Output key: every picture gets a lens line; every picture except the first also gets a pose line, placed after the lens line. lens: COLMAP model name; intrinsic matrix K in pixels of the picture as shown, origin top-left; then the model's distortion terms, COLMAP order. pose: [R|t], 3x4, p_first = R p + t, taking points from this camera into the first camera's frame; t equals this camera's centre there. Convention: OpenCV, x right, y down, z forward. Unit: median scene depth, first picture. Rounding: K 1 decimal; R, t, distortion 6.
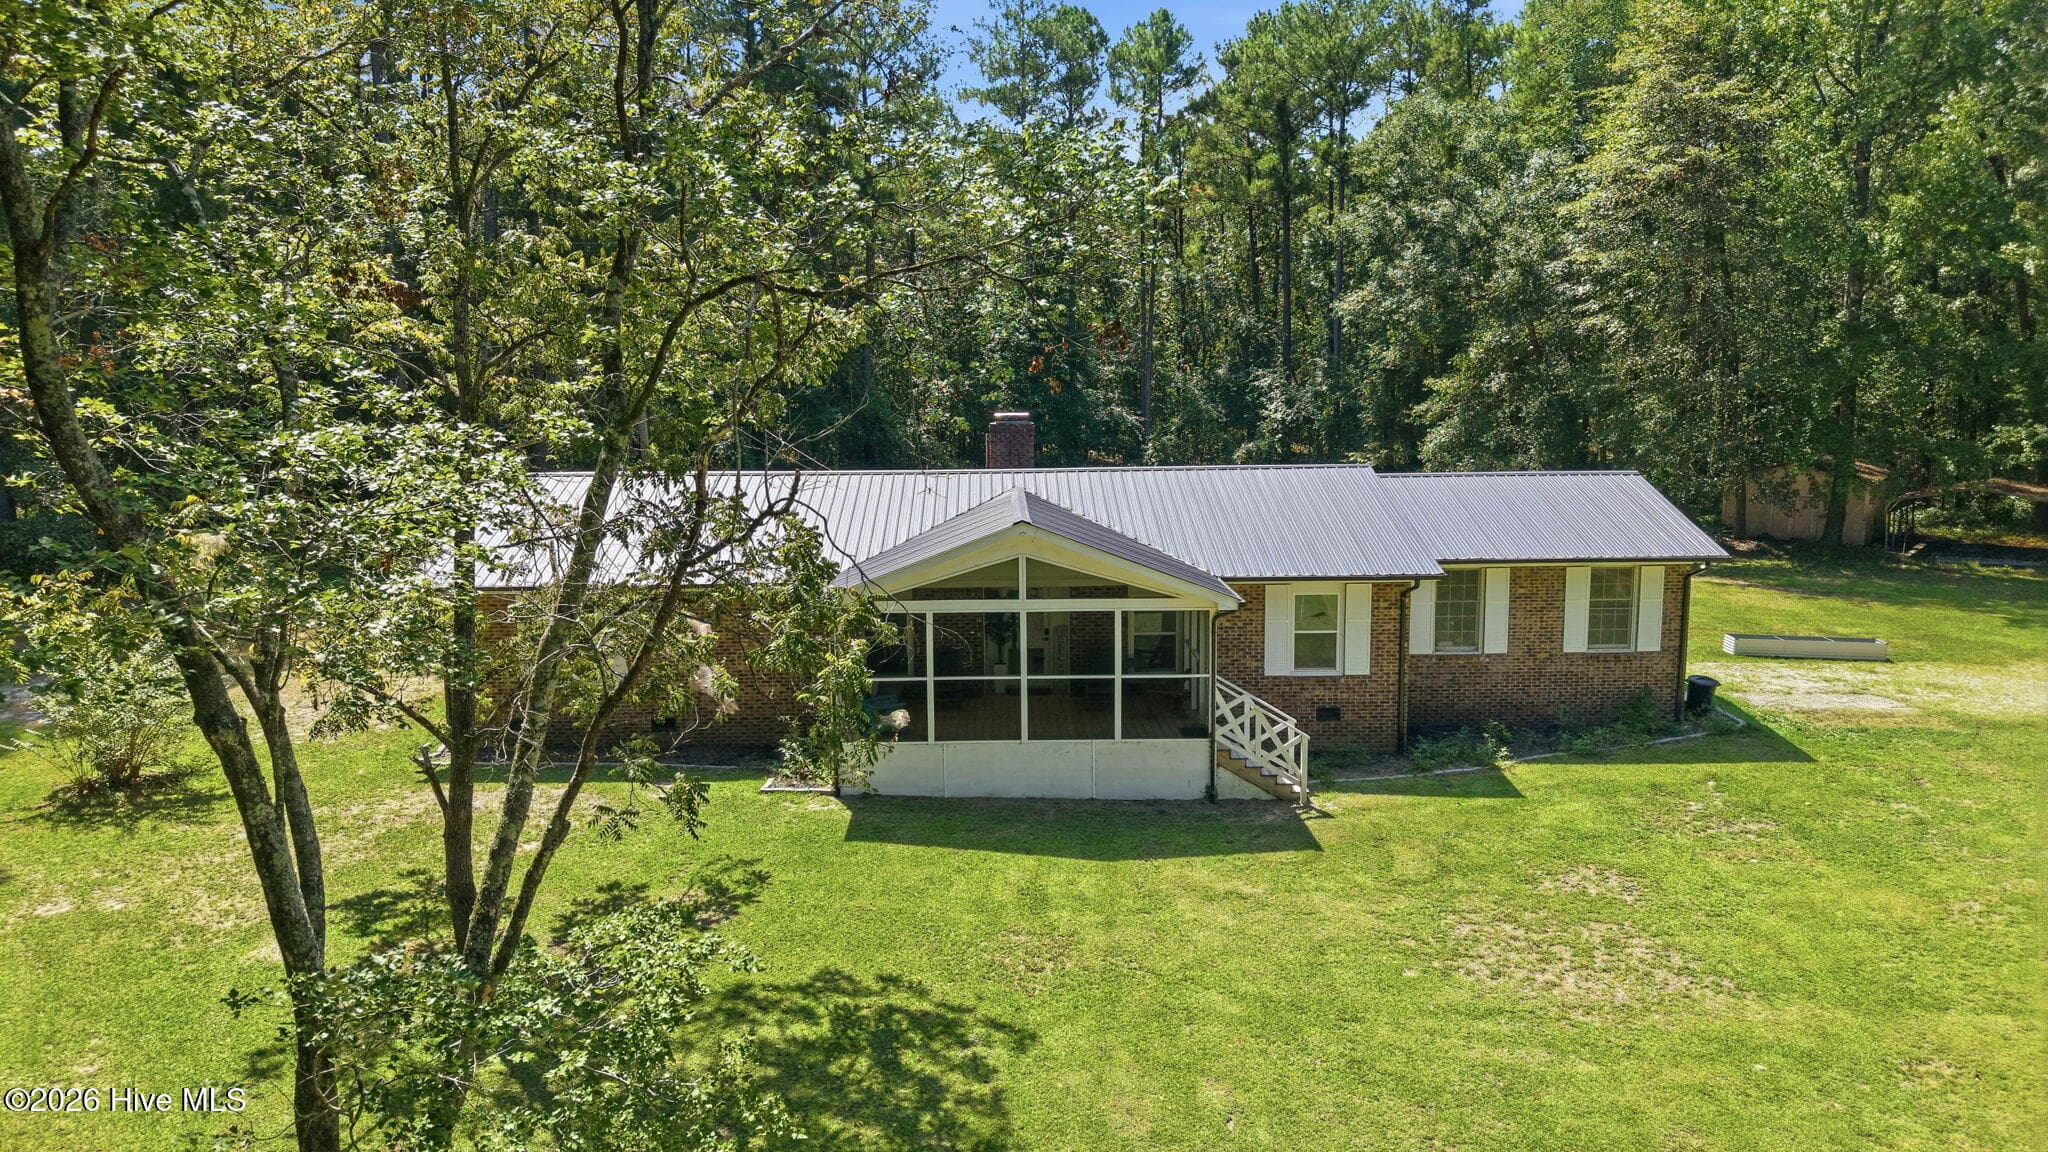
lens RADIAL K [[1342.3, 0, 1024.0], [0, 1342.3, 576.0], [0, 0, 1]] dist [0.010025, -0.003523]
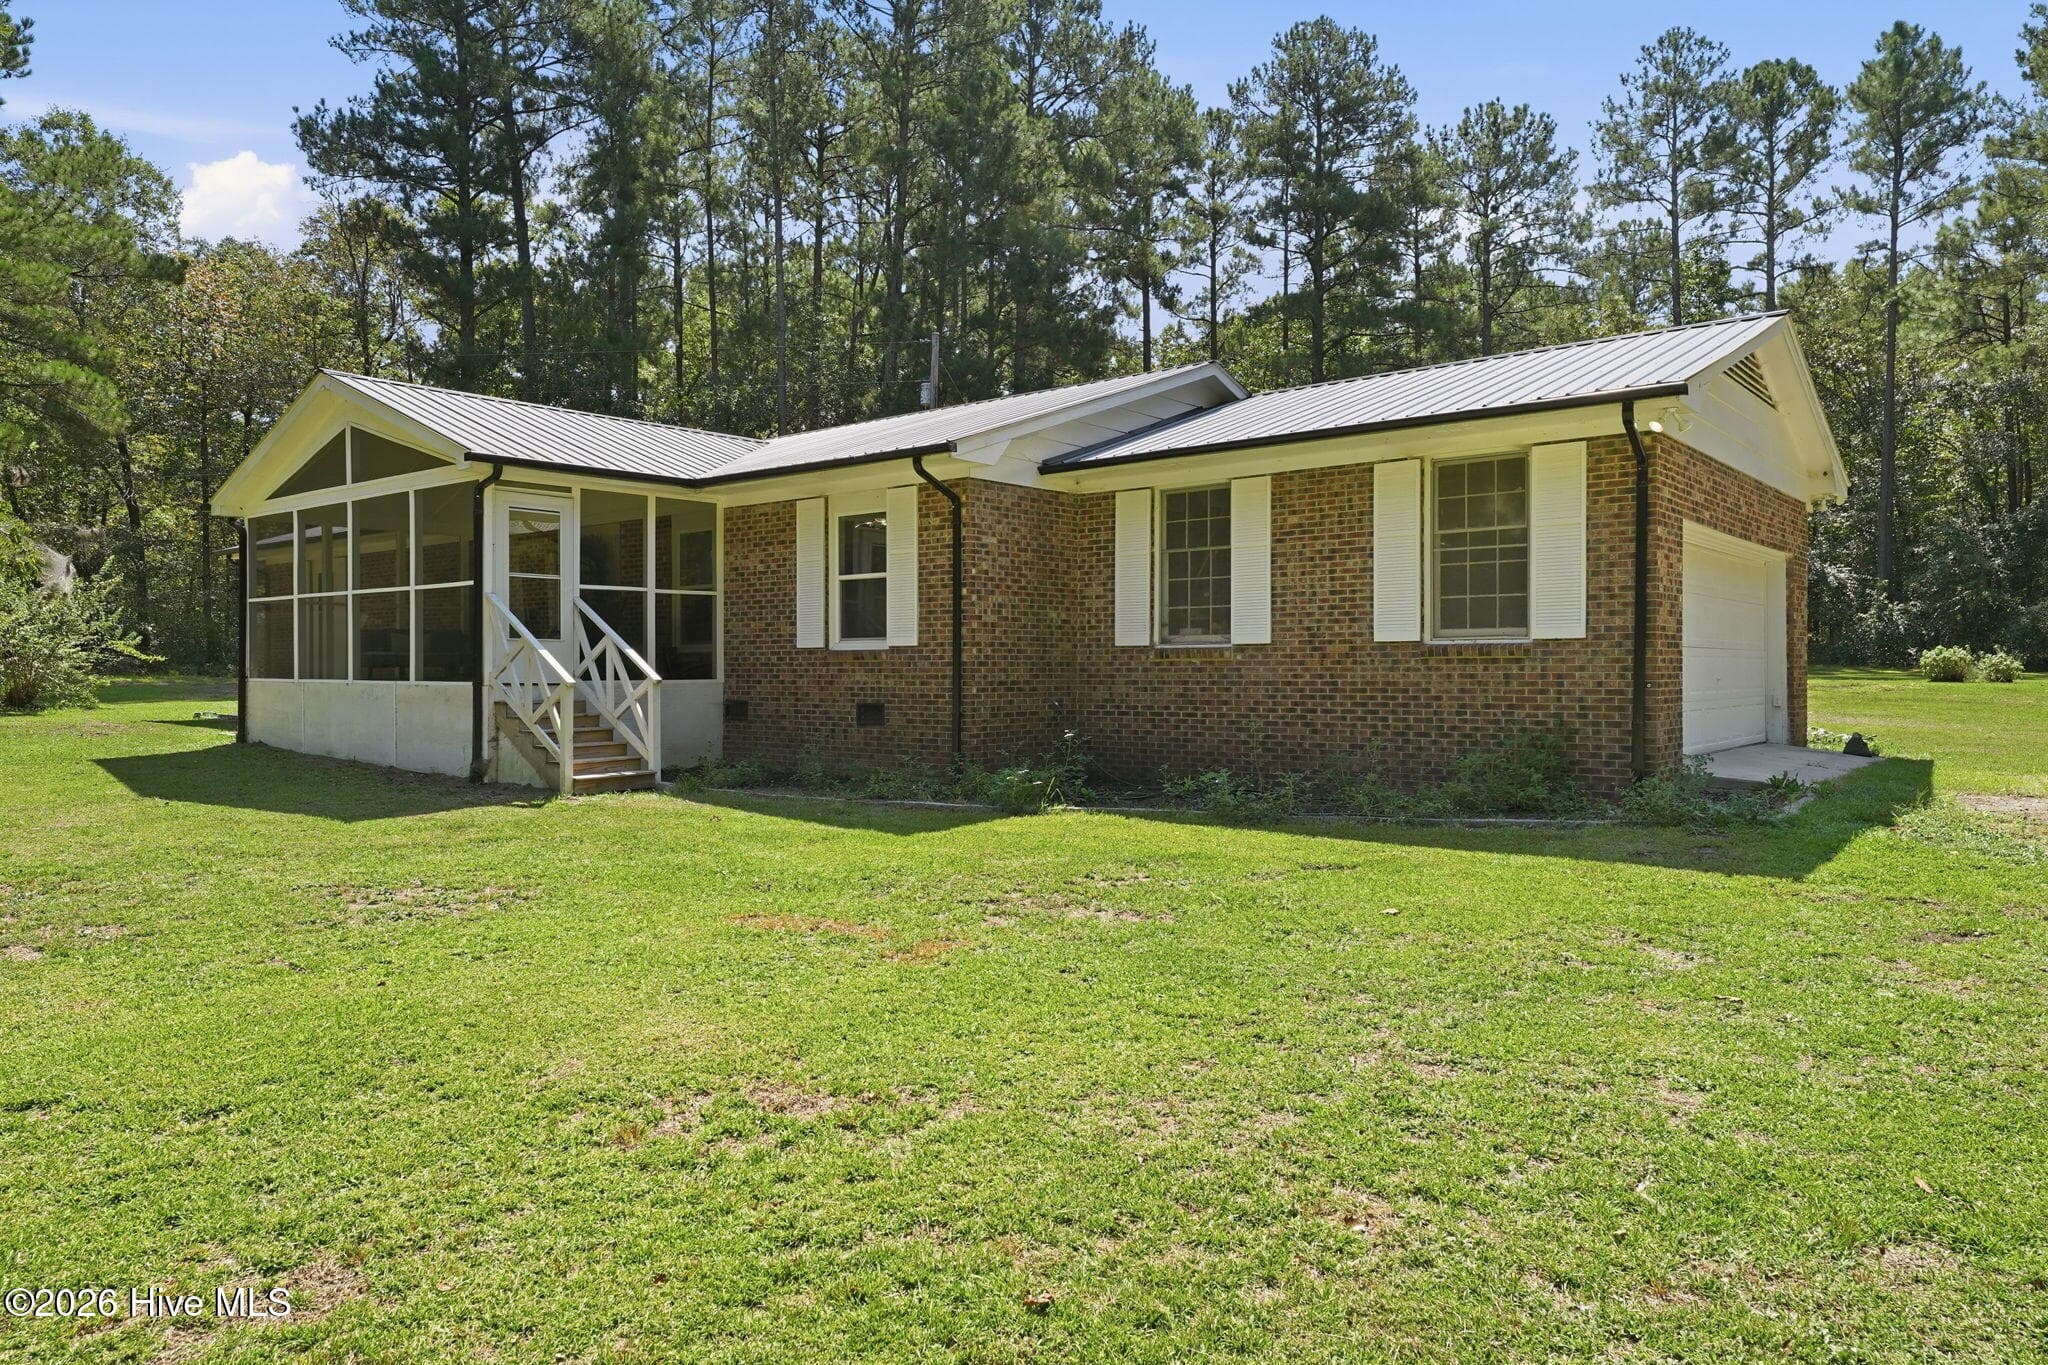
lens RADIAL K [[1312.3, 0, 1044.1], [0, 1312.3, 683.4], [0, 0, 1]] dist [0.033475, -0.002160]
pose [[0.762599, 0.013700, -0.646727, 0.749683], [-0.093826, 0.991546, -0.089631, 0.152187], [0.640031, 0.129032, 0.757437, 0.691024]]
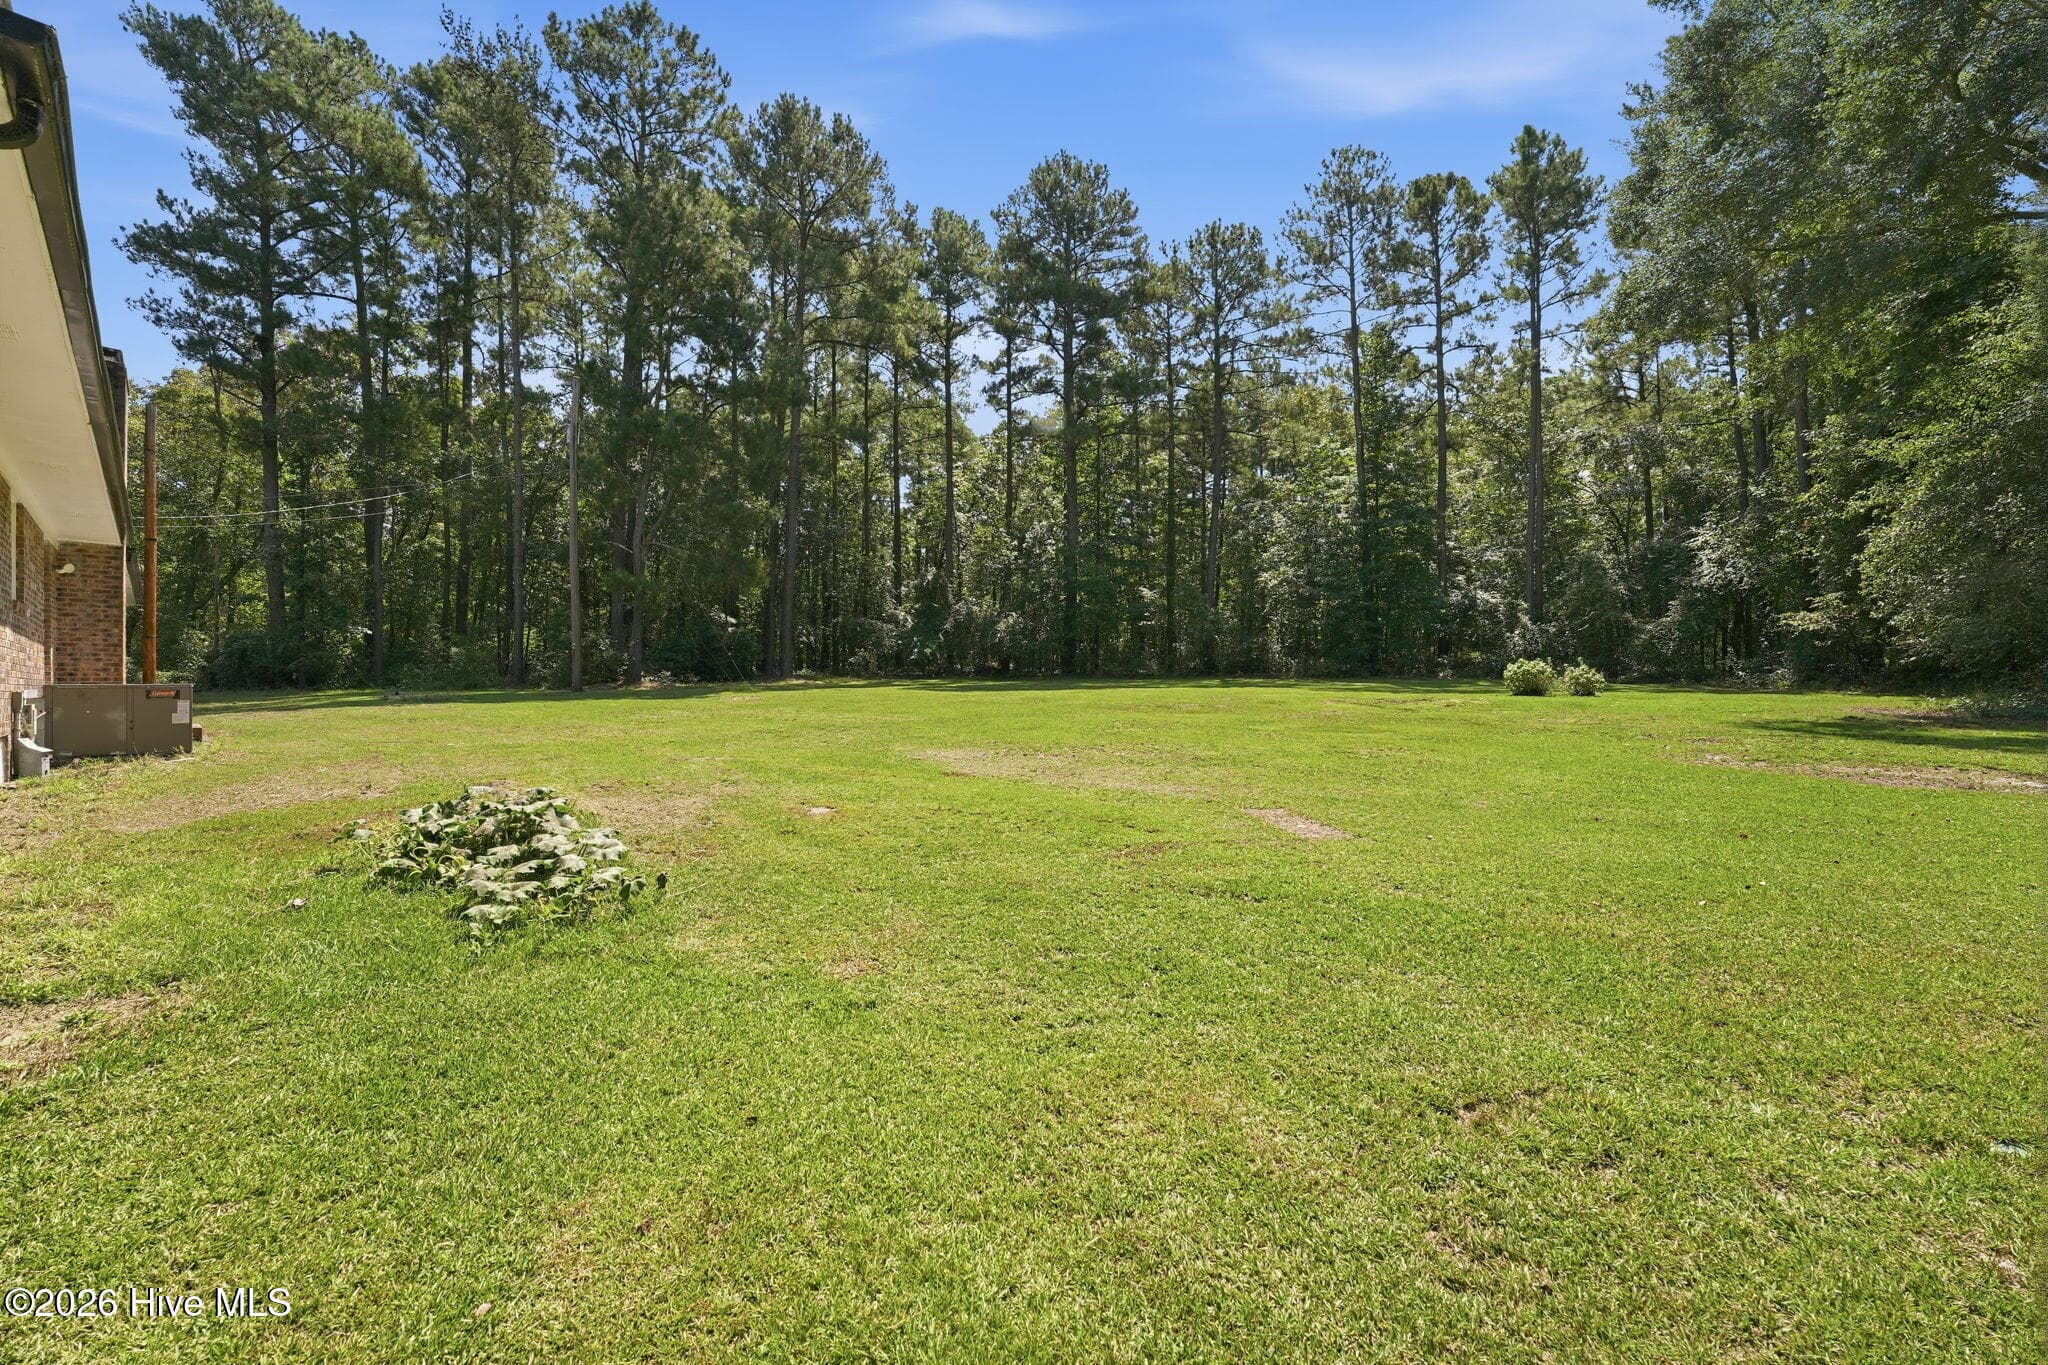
lens RADIAL K [[836.1, 0, 1020.5], [0, 836.1, 697.9], [0, 0, 1]] dist [-0.024600, -0.000024]
pose [[0.716368, 0.011859, -0.697622, 0.799179], [-0.091254, 0.992860, -0.076828, 0.026985], [0.691730, 0.118698, 0.712335, 1.563076]]
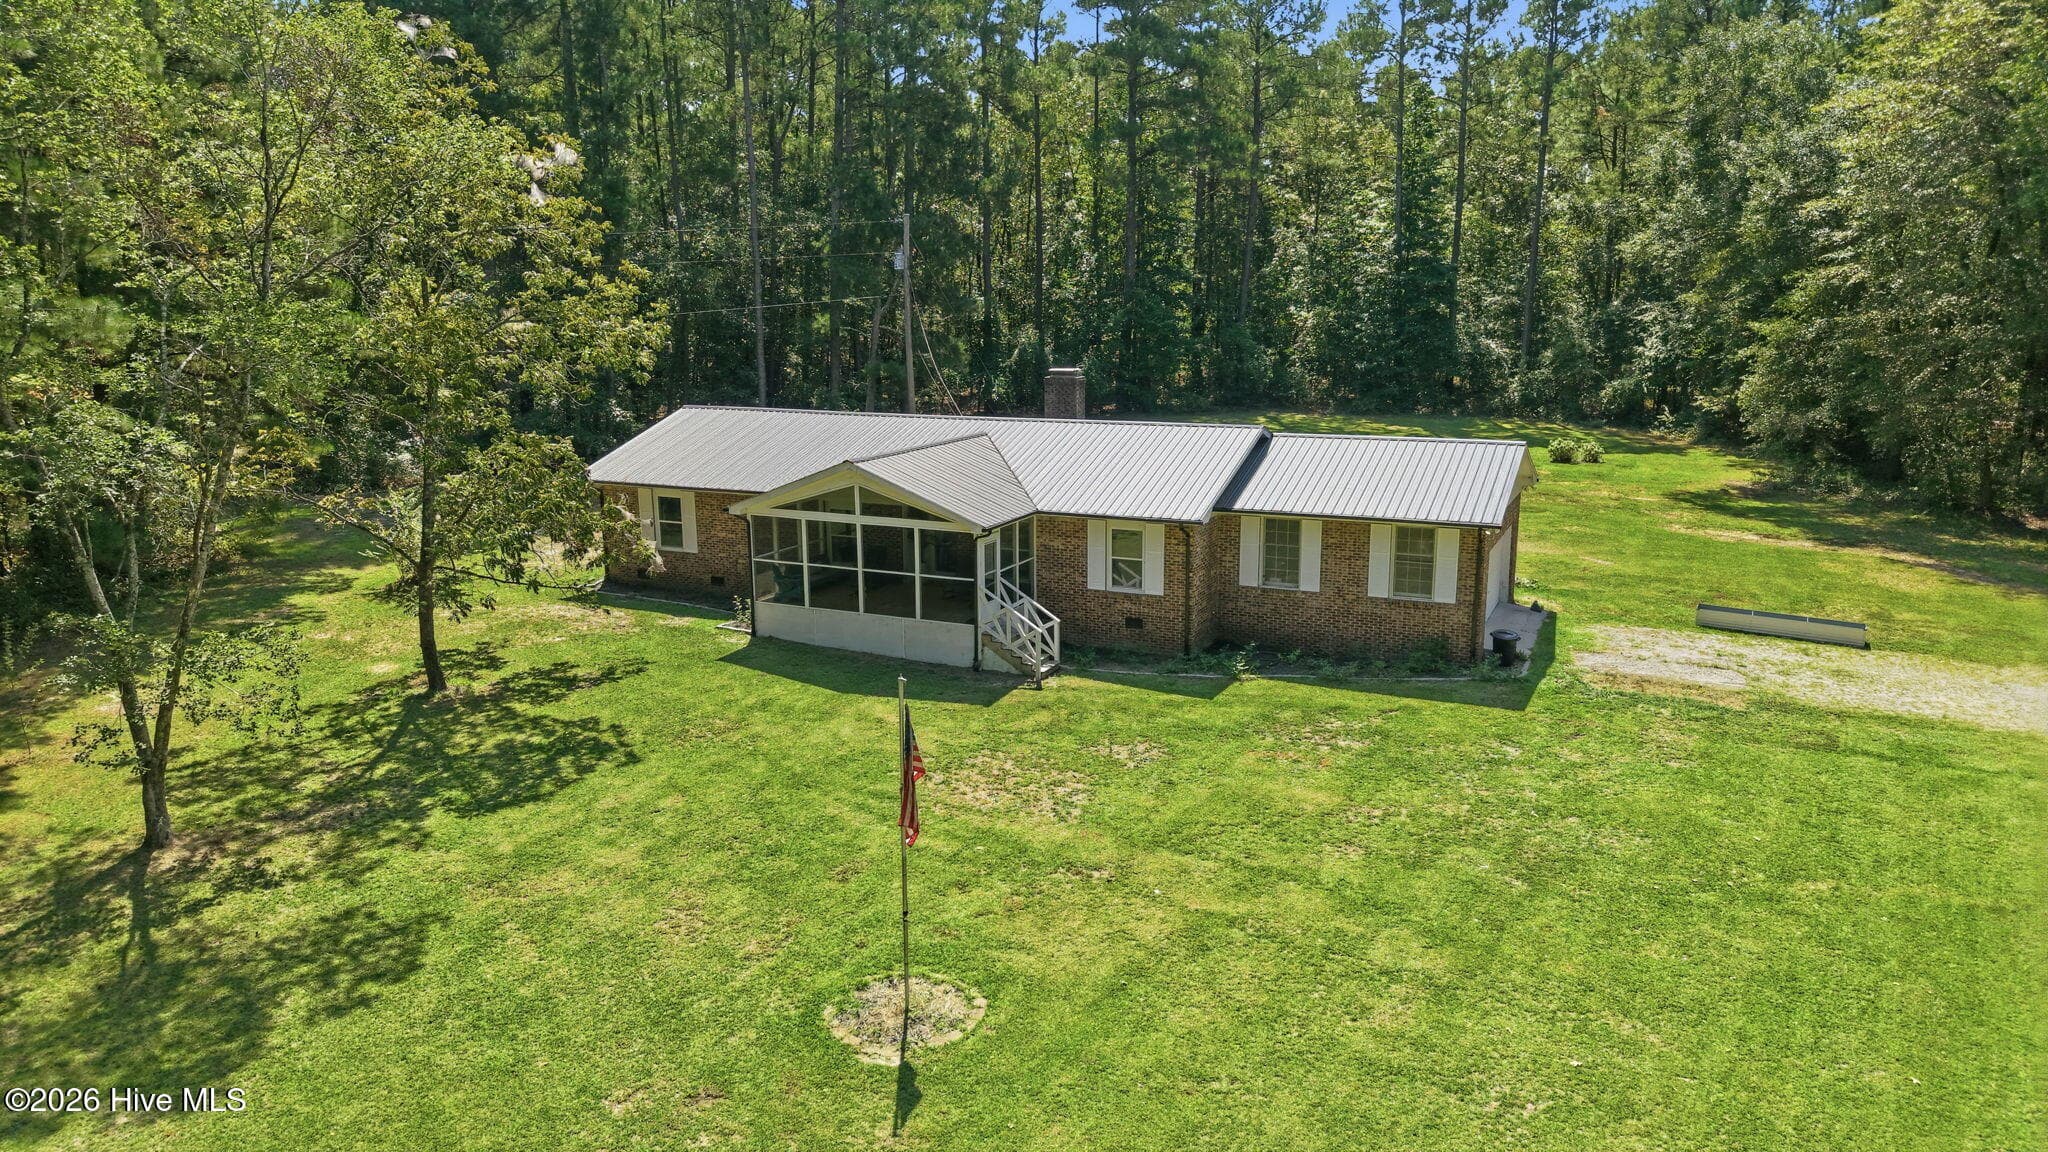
lens RADIAL K [[1336.4, 0, 1040.8], [0, 1336.4, 584.1], [0, 0, 1]] dist [0.110364, -0.233322]
pose [[0.894322, 0.095384, -0.437138, 0.798831], [-0.062467, 0.994061, 0.089107, -0.048727], [0.443041, -0.052384, 0.894969, -0.208460]]
